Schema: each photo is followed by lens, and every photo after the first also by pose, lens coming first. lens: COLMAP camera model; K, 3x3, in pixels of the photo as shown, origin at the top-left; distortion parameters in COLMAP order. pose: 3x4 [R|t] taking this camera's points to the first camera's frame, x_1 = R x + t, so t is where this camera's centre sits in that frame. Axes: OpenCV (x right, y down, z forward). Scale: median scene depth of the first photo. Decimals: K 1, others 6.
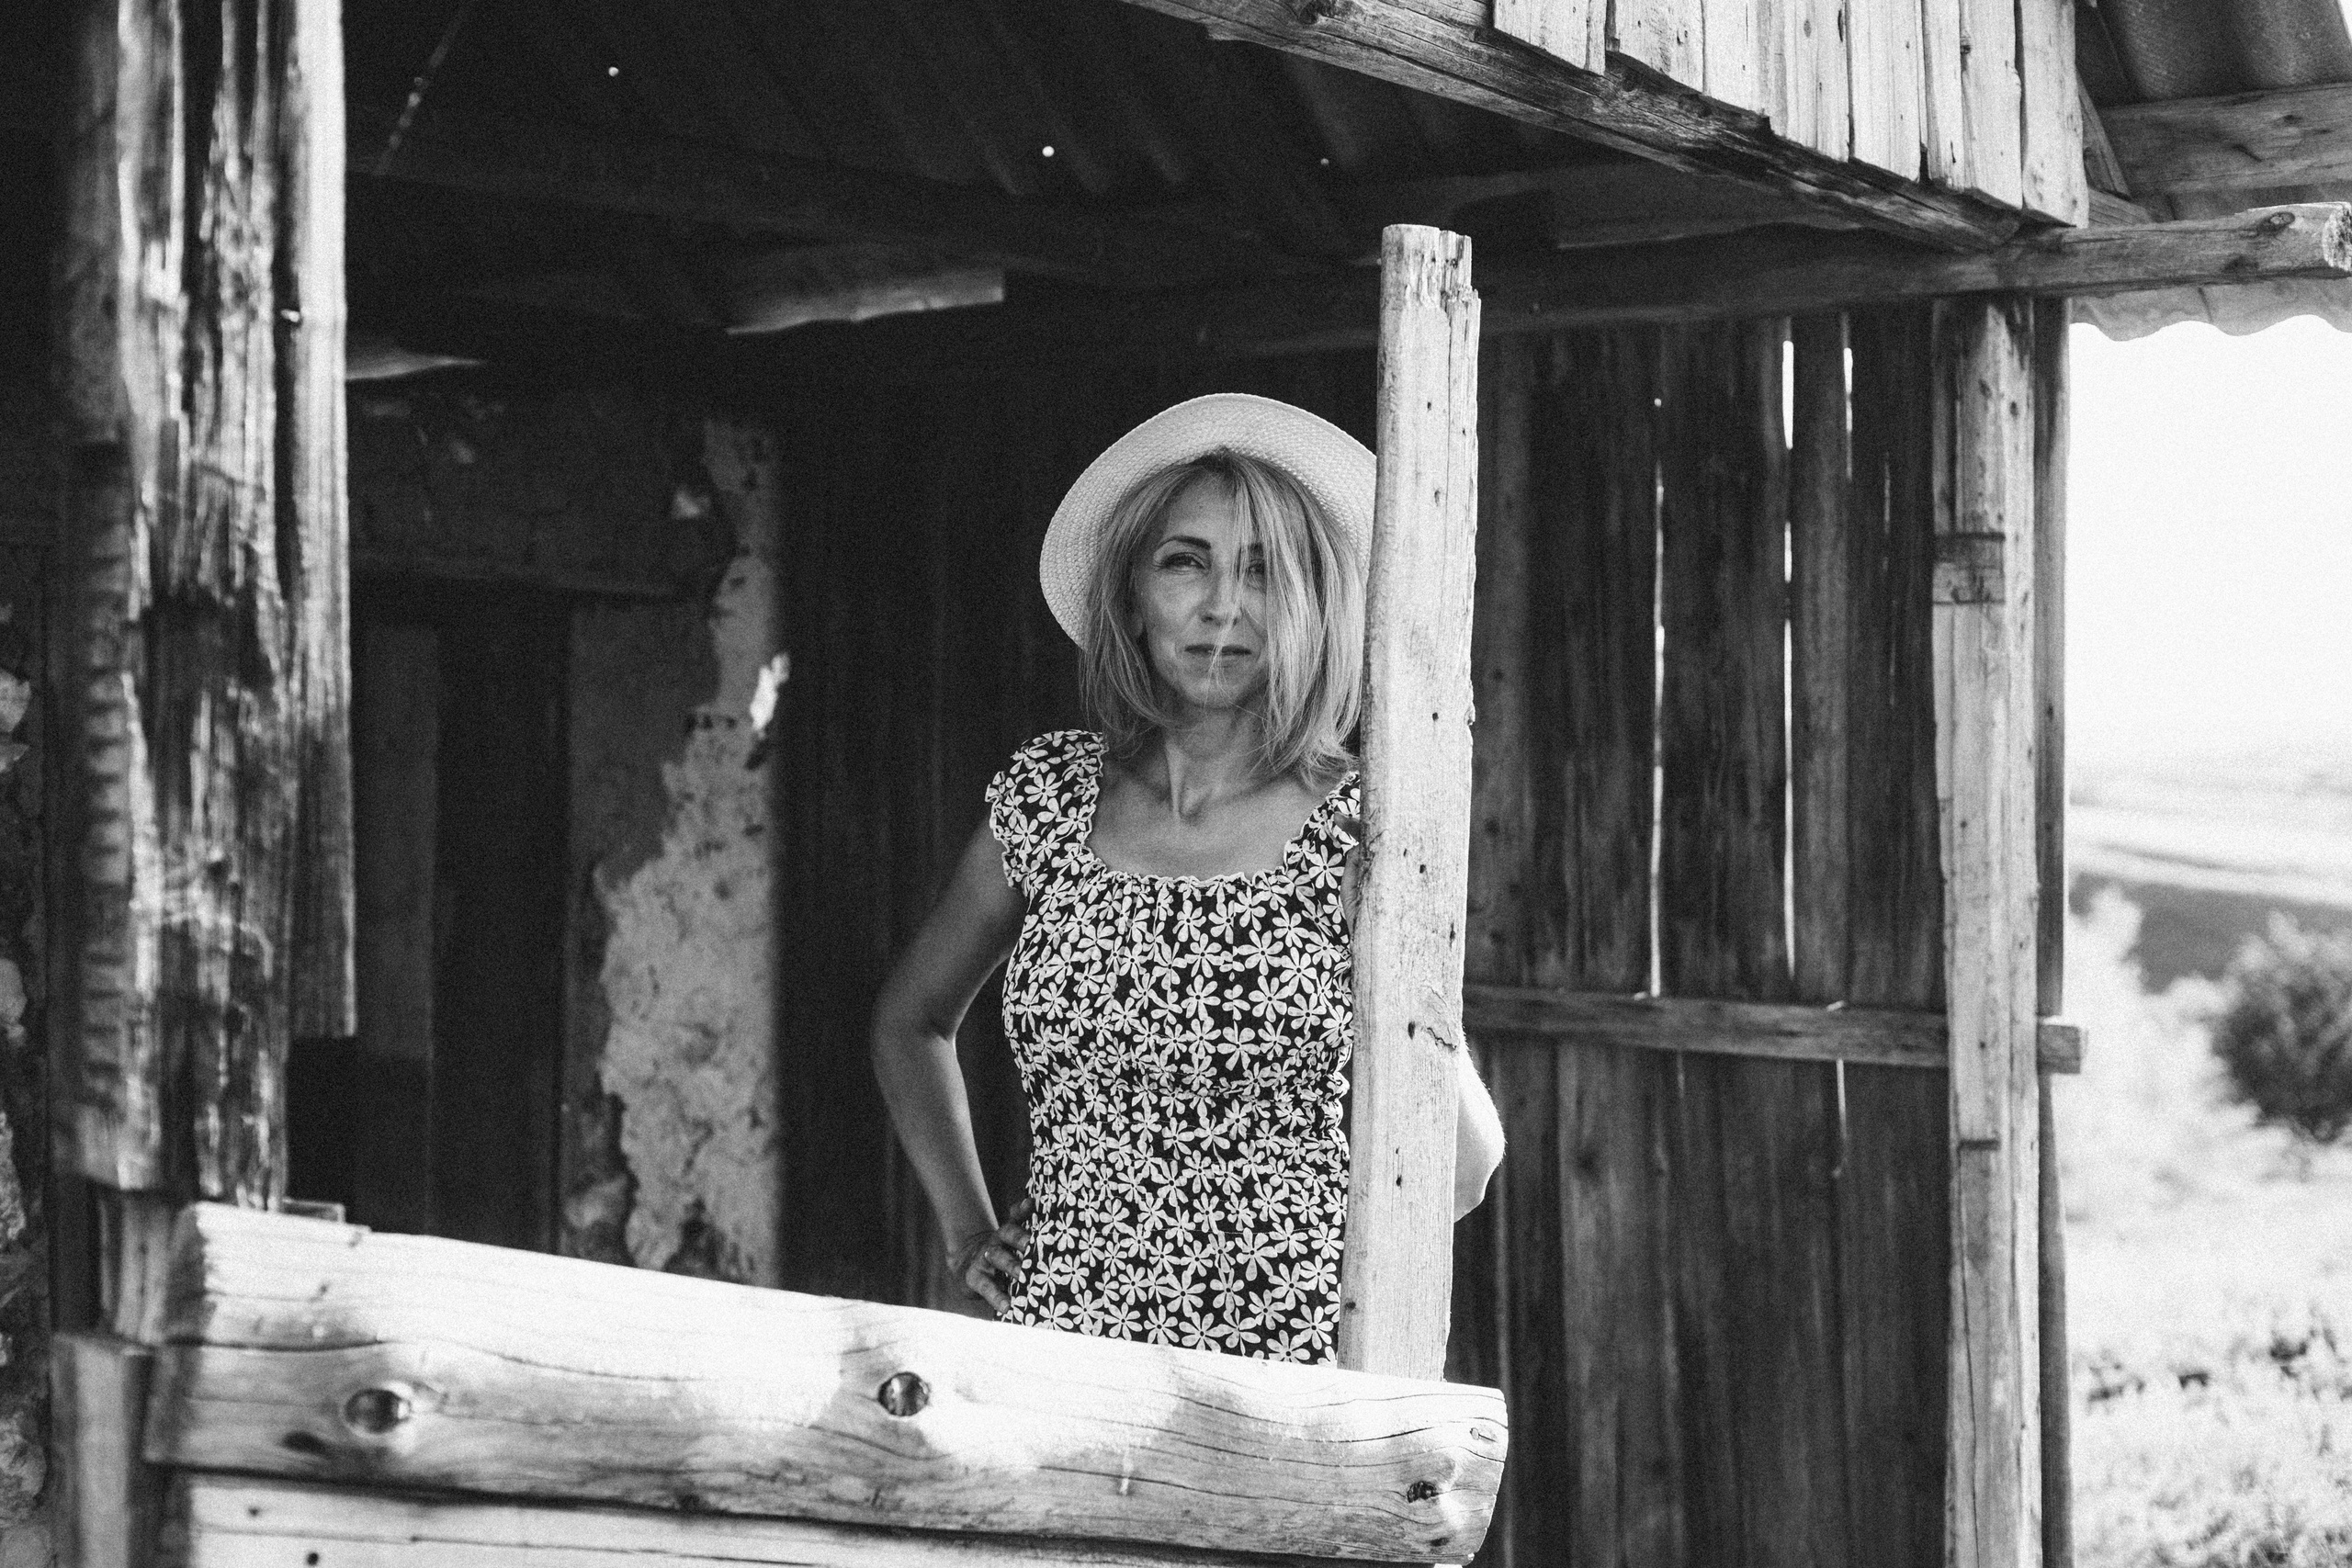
lens RADIAL K [[3331.4, 0, 1175.3], [0, 3331.4, 784.1], [0, 0, 1]] dist [-0.124954, 0.000000]
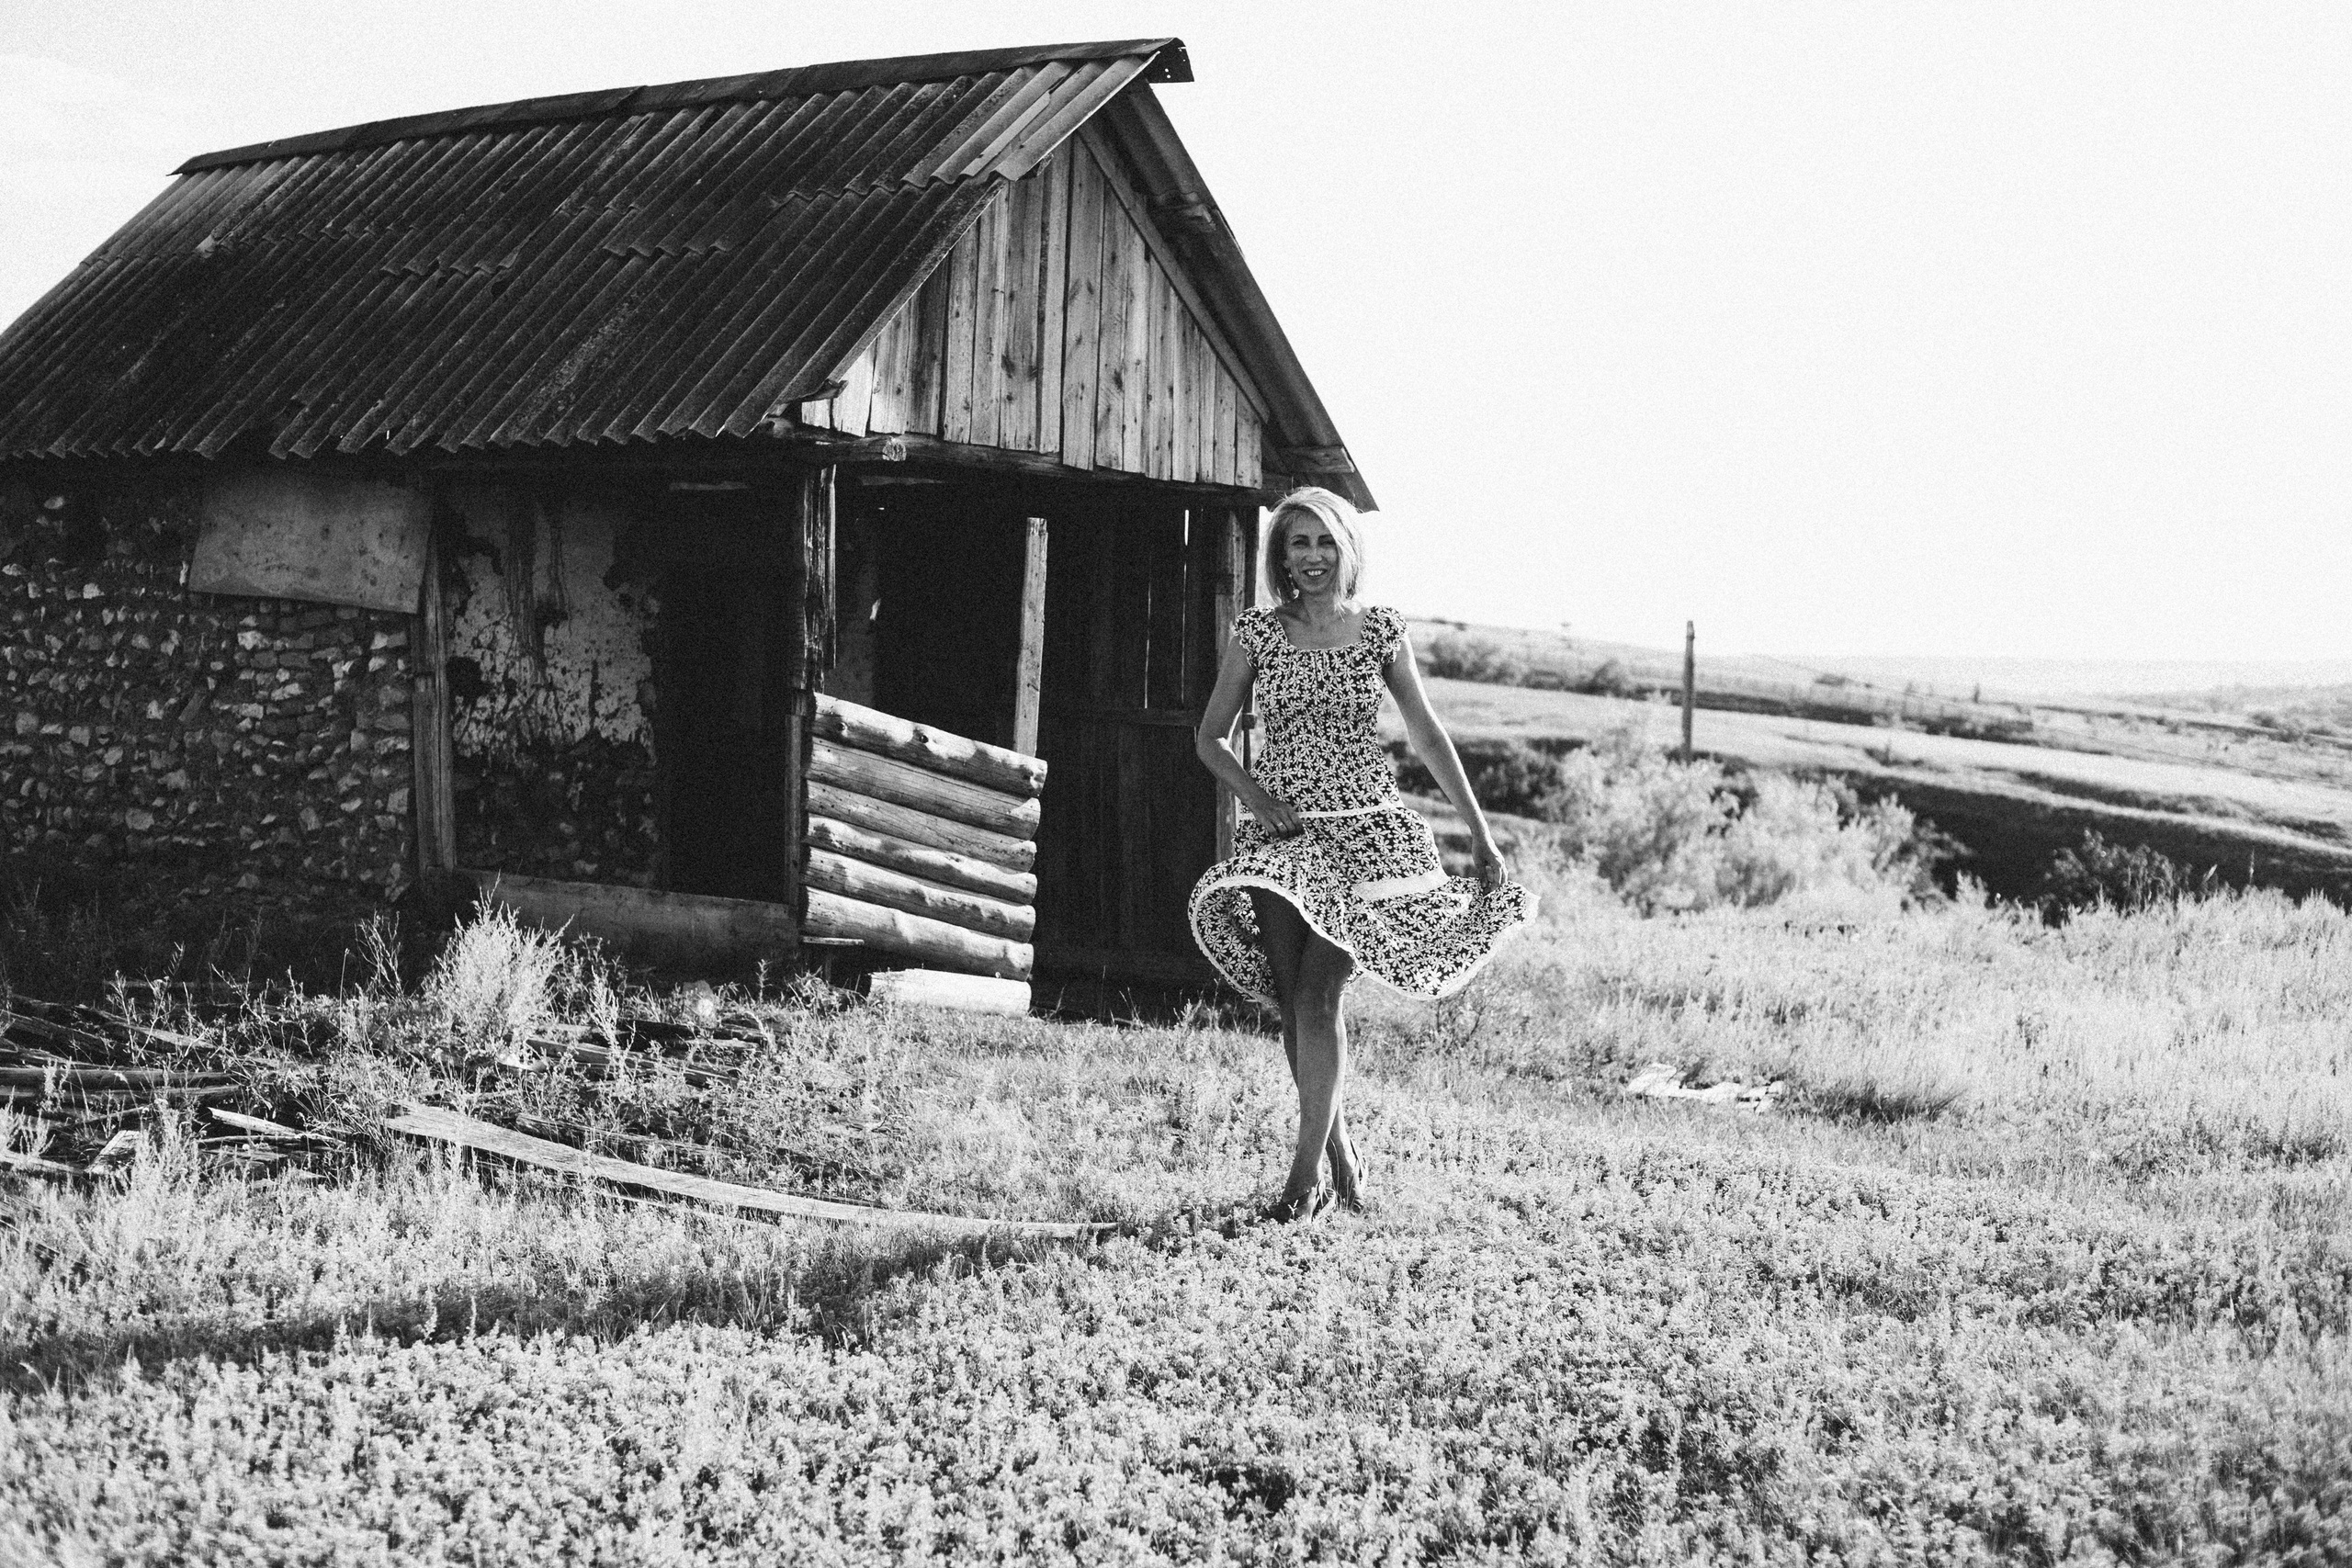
lens RADIAL K [[3331.4, 0, 1176.2], [0, 3331.4, 783.1], [0, 0, 1]] dist [-0.124954, 0.000000]
pose [[0.999650, 0.024965, 0.008718, 0.241910], [-0.025171, 0.999385, 0.024403, 0.090576], [-0.008104, -0.024614, 0.999664, -3.768972]]
